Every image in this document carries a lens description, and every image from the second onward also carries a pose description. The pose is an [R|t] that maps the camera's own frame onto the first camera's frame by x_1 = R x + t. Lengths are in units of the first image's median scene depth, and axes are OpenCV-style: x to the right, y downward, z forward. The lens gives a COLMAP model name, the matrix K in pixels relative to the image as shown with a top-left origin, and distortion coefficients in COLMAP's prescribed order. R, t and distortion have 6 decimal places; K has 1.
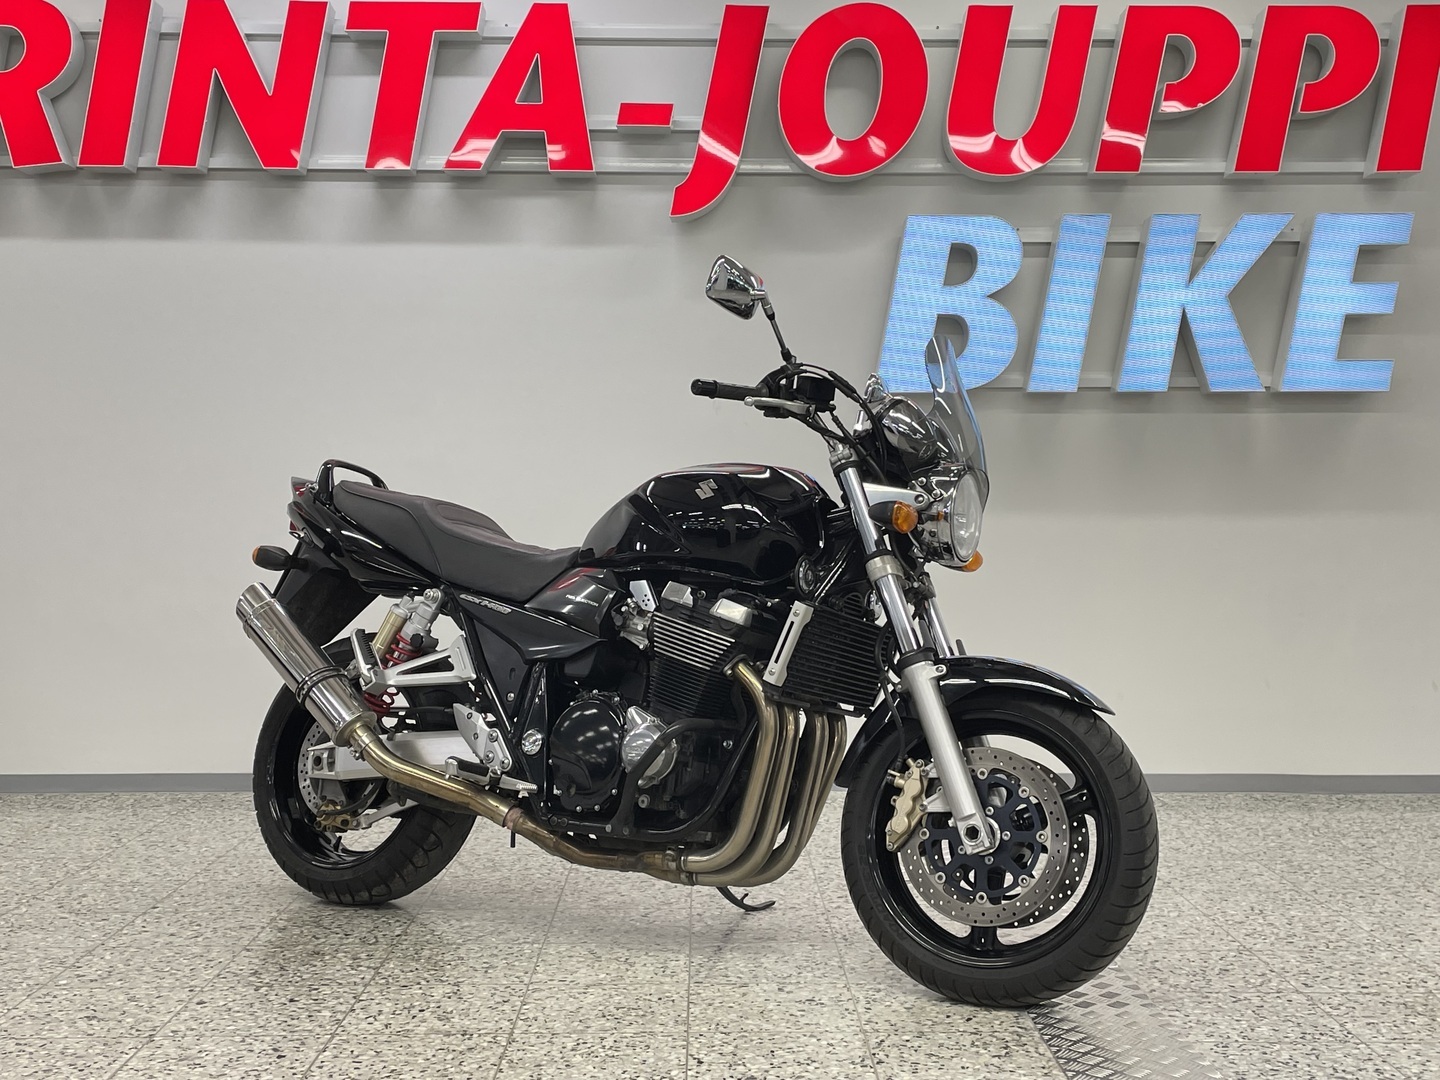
lens RADIAL K [[1762.3, 0, 718.9], [0, 1762.3, 562.9], [0, 0, 1]] dist [0.086625, -0.112125]
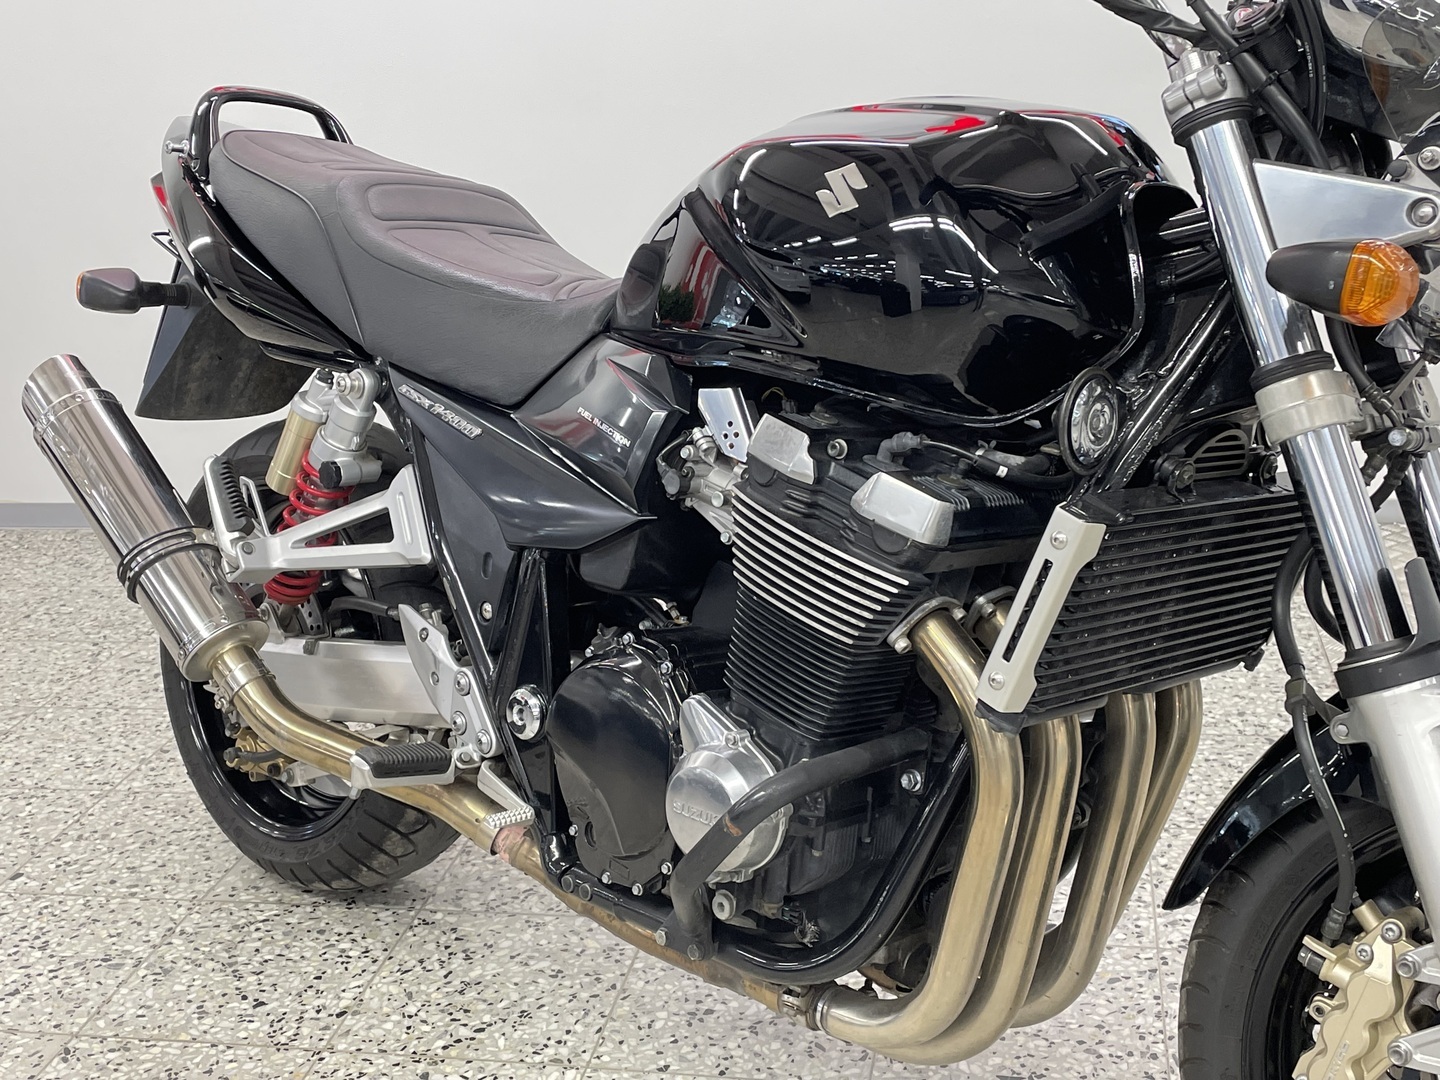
lens RADIAL K [[1705.4, 0, 693.2], [0, 1705.4, 519.4], [0, 0, 1]] dist [0.097269, -0.131883]
pose [[0.972776, 0.001369, -0.231741, 0.050279], [0.062854, 0.960942, 0.269518, -0.076757], [0.223059, -0.276747, 0.934696, 0.605278]]
